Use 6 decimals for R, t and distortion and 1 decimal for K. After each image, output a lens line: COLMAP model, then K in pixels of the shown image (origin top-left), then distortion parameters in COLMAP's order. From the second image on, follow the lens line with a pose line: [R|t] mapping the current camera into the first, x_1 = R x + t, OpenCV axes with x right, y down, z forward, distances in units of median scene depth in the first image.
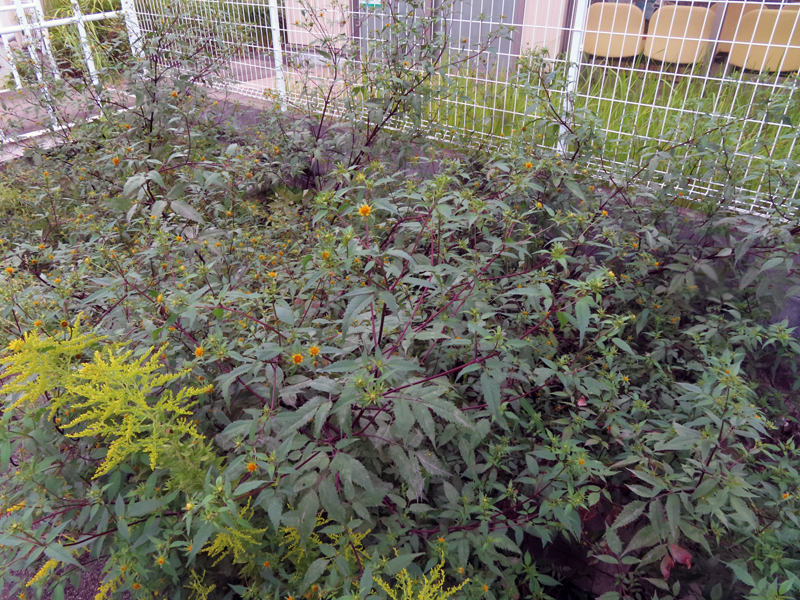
lens RADIAL K [[592.3, 0, 399.1], [0, 592.3, 299.7], [0, 0, 1]] dist [-0.002462, -0.002455]
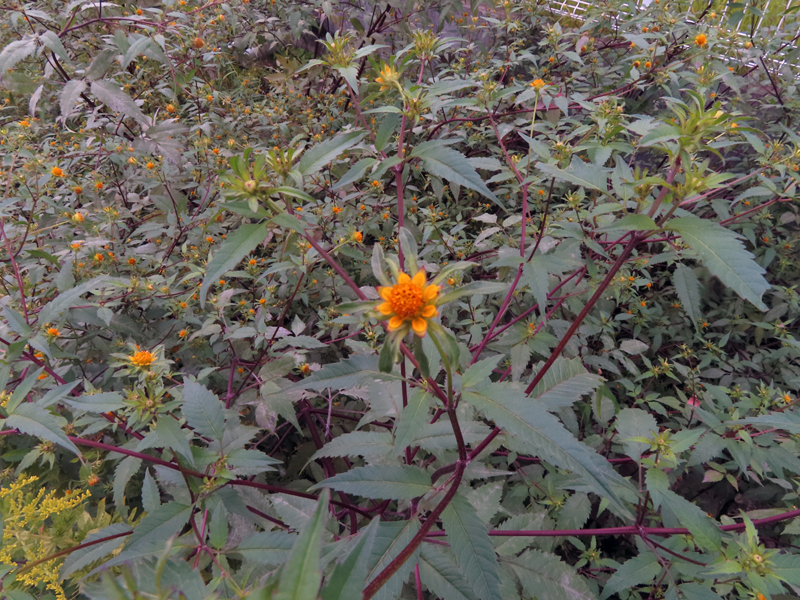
lens RADIAL K [[592.3, 0, 401.0], [0, 592.3, 300.2], [0, 0, 1]] dist [-0.002462, -0.002455]
pose [[0.998943, 0.038391, -0.025275, -0.023194], [-0.032100, 0.976262, 0.214202, -0.083191], [0.032898, -0.213164, 0.976462, 0.331881]]
